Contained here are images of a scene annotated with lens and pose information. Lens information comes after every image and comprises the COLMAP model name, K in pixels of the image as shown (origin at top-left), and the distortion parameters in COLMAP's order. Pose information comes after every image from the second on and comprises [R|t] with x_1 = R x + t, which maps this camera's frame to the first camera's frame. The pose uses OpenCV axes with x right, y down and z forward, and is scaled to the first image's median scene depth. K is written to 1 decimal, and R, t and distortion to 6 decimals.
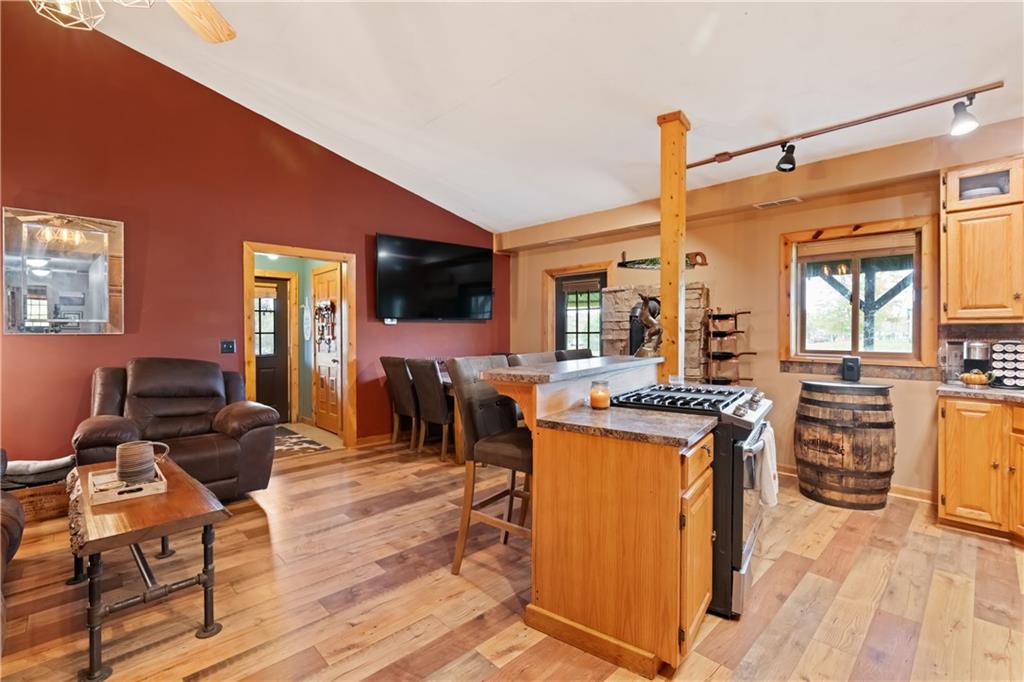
lens RADIAL K [[463.0, 0, 512.2], [0, 463.0, 335.7], [0, 0, 1]] dist [-0.010676, -0.000178]
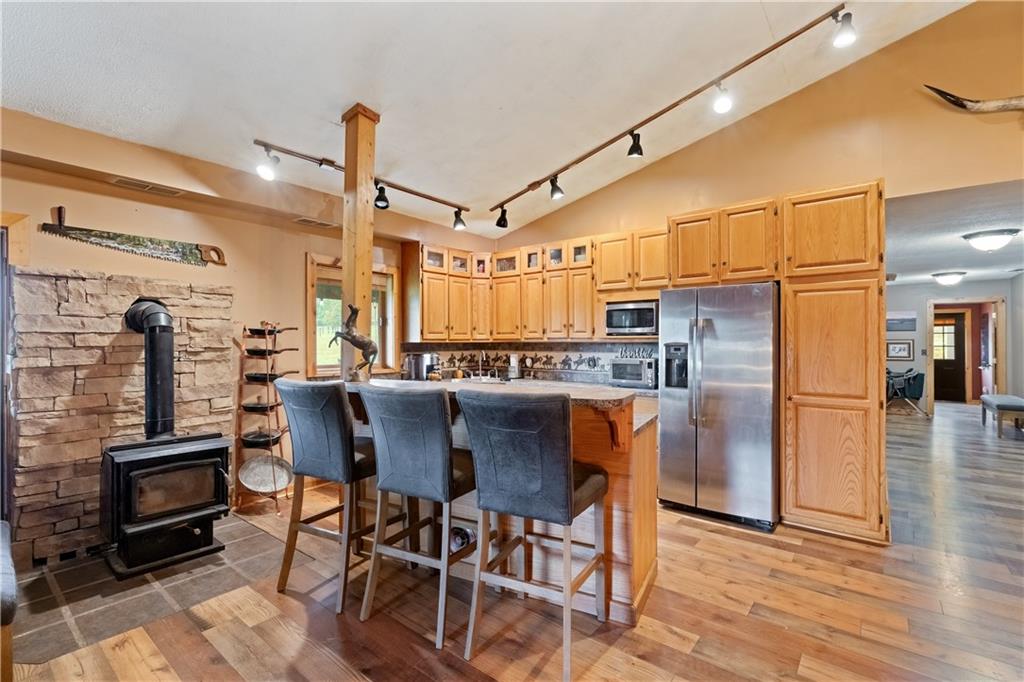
lens RADIAL K [[463.0, 0, 515.8], [0, 463.0, 342.6], [0, 0, 1]] dist [-0.010676, -0.000178]
pose [[-0.141082, 0.000430, 0.989998, -0.464169], [0.009024, 0.999959, 0.000852, -0.018305], [-0.989957, 0.009054, -0.141080, 0.663912]]
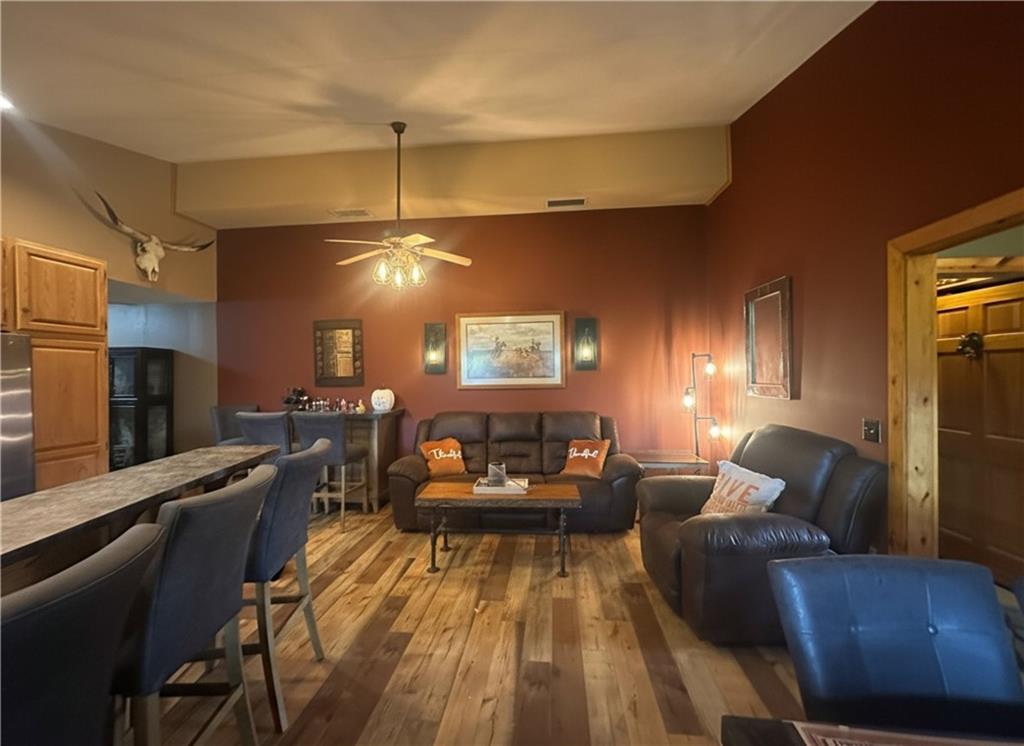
lens RADIAL K [[402.3, 0, 517.0], [0, 402.3, 371.2], [0, 0, 1]] dist [0.000126, 0.000011]
pose [[-0.755667, 0.005051, -0.654936, 0.066214], [0.004169, 0.999987, 0.002902, -0.056382], [0.654943, -0.000538, -0.755678, 1.091217]]
